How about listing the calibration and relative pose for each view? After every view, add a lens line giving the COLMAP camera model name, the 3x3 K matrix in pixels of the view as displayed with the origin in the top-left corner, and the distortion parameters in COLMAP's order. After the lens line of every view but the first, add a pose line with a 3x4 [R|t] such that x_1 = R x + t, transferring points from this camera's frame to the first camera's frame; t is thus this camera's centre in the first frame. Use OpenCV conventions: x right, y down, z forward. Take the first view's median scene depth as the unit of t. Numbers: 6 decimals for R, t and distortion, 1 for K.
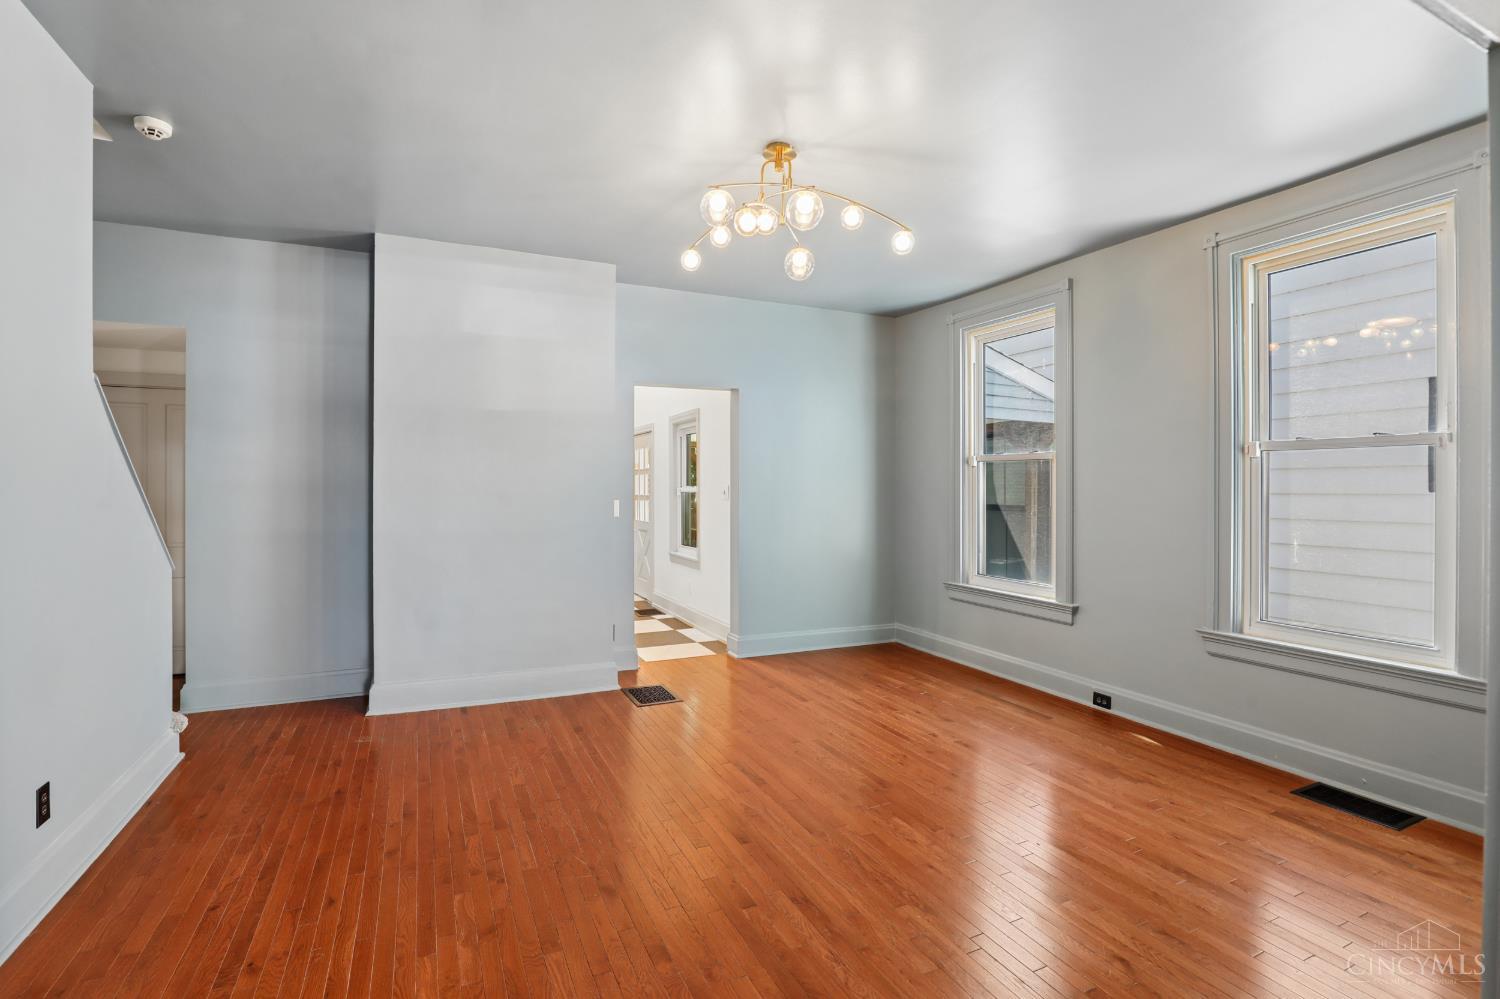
lens RADIAL K [[689.2, 0, 750.9], [0, 689.2, 493.8], [0, 0, 1]] dist [-0.033320, 0.005342]
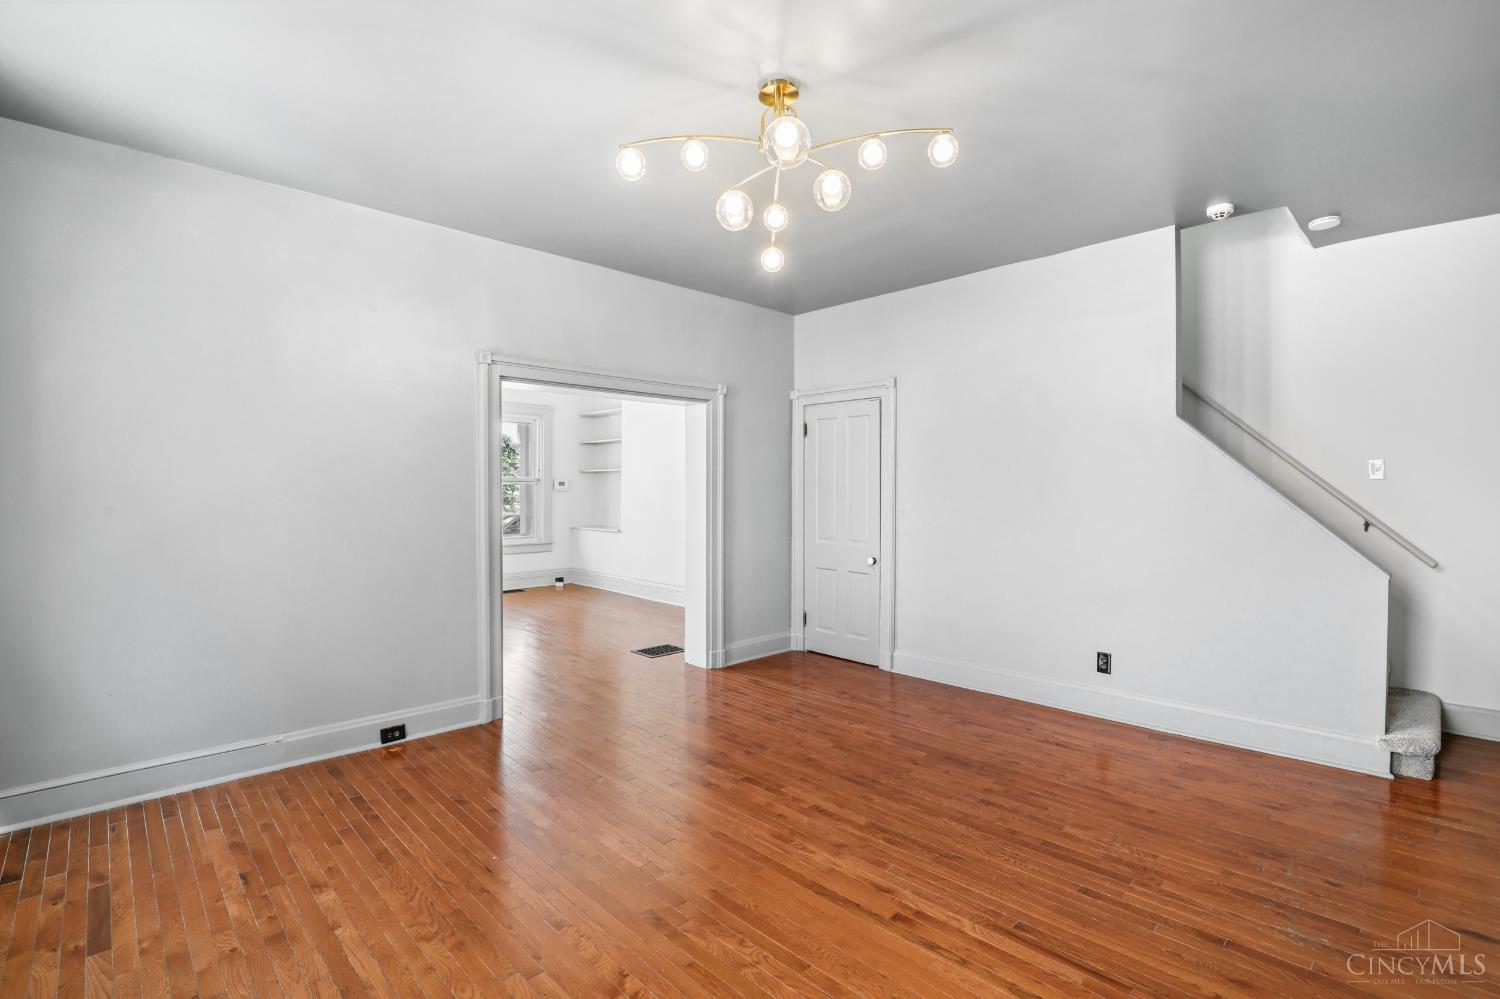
lens RADIAL K [[689.2, 0, 750.9], [0, 689.2, 493.8], [0, 0, 1]] dist [-0.033320, 0.005342]
pose [[-0.948179, -0.003038, -0.317722, 0.273300], [-0.007608, 0.999885, 0.013145, -0.012838], [0.317645, 0.014881, -0.948093, 1.433503]]
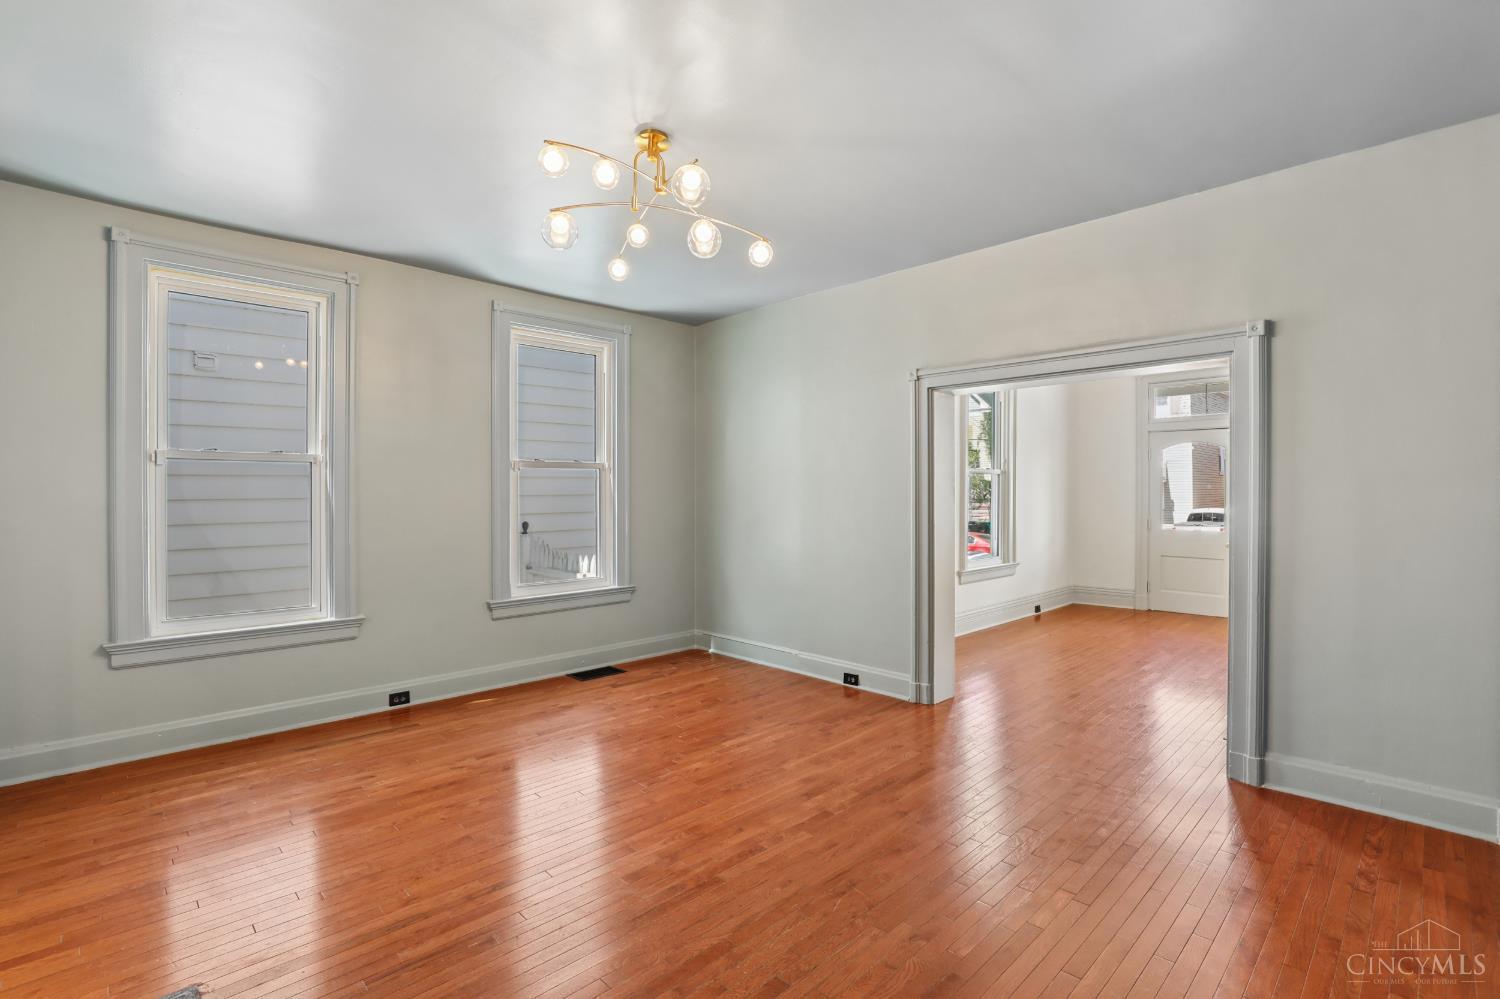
lens RADIAL K [[689.2, 0, 750.9], [0, 689.2, 493.8], [0, 0, 1]] dist [-0.033320, 0.005342]
pose [[-0.323998, -0.006798, 0.946033, -0.725496], [0.008852, 0.999909, 0.010217, -0.016183], [-0.946016, 0.011684, -0.323909, 0.940528]]
